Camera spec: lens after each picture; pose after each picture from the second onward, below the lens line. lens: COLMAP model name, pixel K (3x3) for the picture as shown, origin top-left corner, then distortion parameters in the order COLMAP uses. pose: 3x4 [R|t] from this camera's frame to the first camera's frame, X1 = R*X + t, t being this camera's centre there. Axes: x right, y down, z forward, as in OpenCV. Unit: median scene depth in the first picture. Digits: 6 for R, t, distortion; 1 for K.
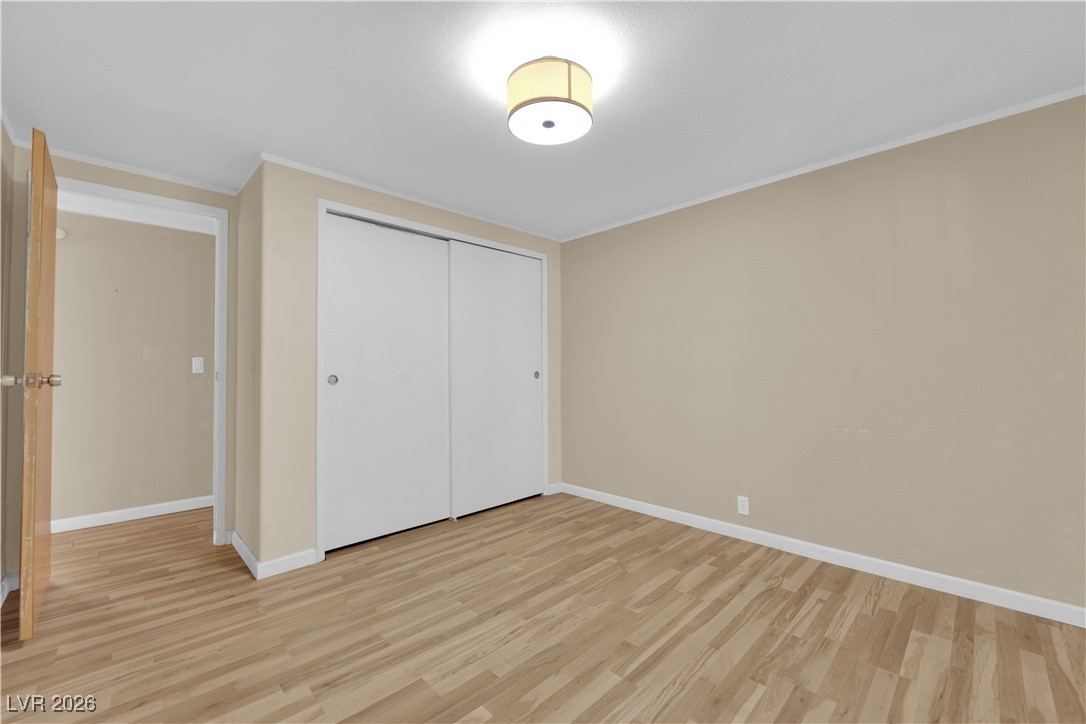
lens RADIAL K [[440.4, 0, 543.0], [0, 440.4, 362.0], [0, 0, 1]] dist [-0.001303, -0.000171]
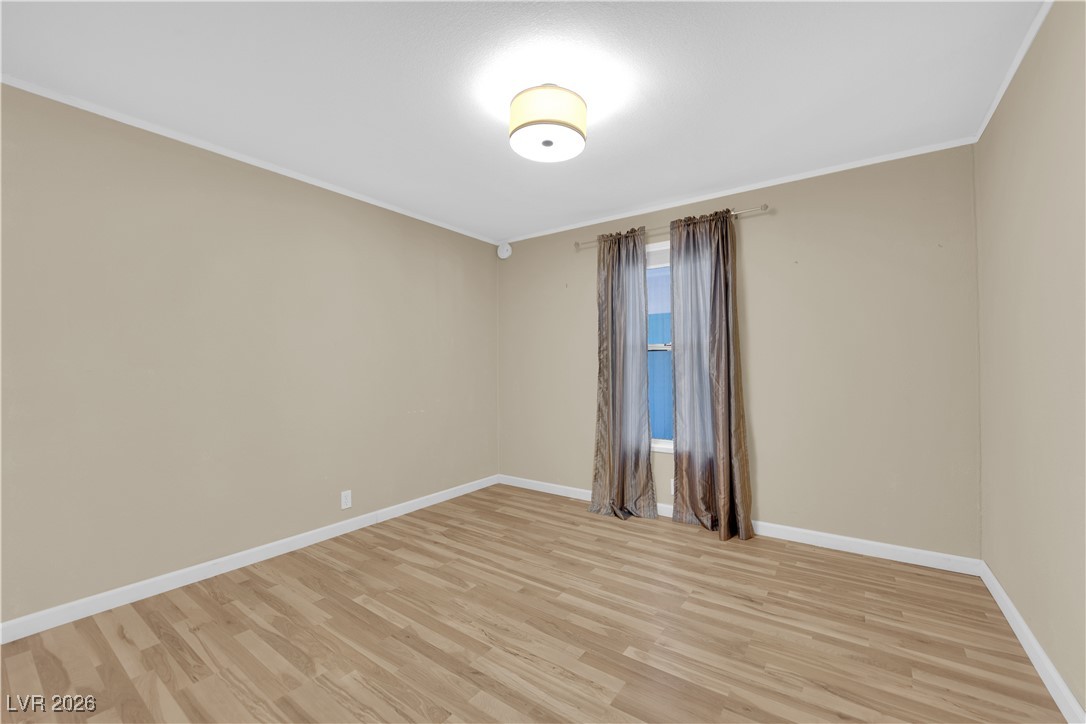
lens RADIAL K [[440.4, 0, 543.0], [0, 440.4, 362.0], [0, 0, 1]] dist [-0.001303, -0.000171]
pose [[-0.180331, 0.018829, 0.983426, -0.836037], [-0.014919, 0.999649, -0.021875, 0.024419], [-0.983493, -0.018616, -0.179987, 0.948751]]
